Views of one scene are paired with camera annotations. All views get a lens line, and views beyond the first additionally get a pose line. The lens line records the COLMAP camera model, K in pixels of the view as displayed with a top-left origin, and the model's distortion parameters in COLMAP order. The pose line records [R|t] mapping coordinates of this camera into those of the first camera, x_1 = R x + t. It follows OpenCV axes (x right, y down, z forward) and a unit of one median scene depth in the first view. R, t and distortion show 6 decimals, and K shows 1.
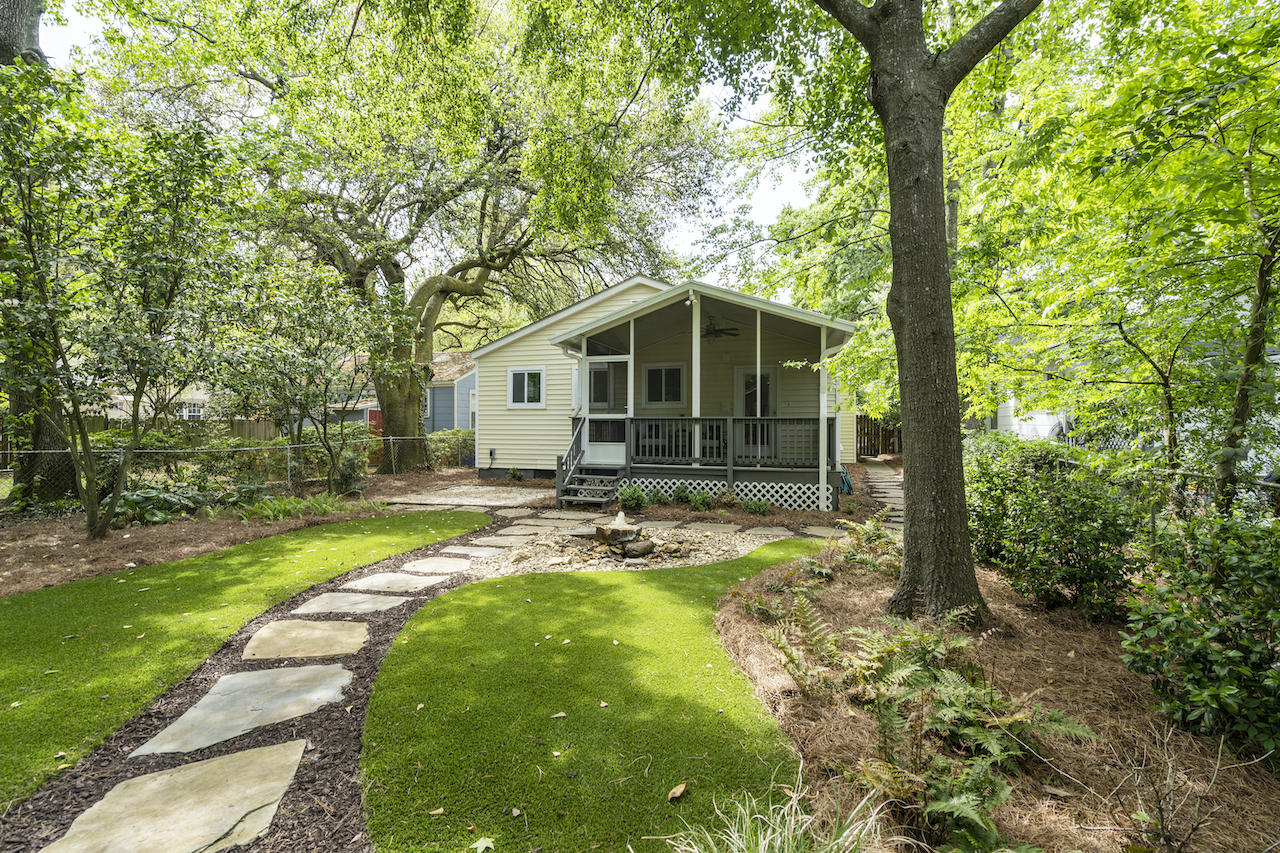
lens RADIAL K [[584.6, 0, 636.5], [0, 584.6, 417.4], [0, 0, 1]] dist [0.001281, -0.000168]
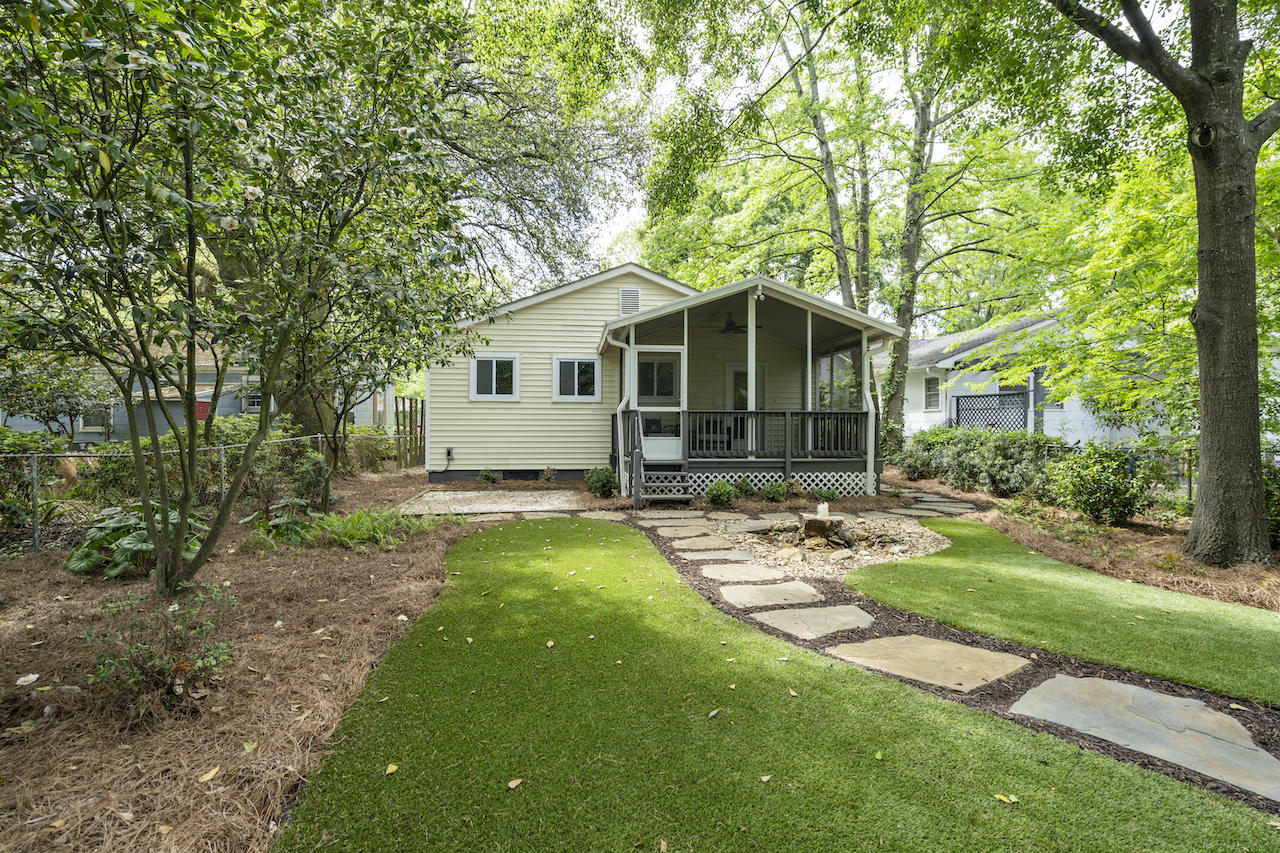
lens RADIAL K [[584.6, 0, 639.3], [0, 584.6, 437.9], [0, 0, 1]] dist [0.001281, -0.000168]
pose [[0.918546, -0.012523, 0.395115, -0.479393], [-0.003771, 0.999175, 0.040436, 0.005477], [-0.395295, -0.038632, 0.917741, 0.141423]]
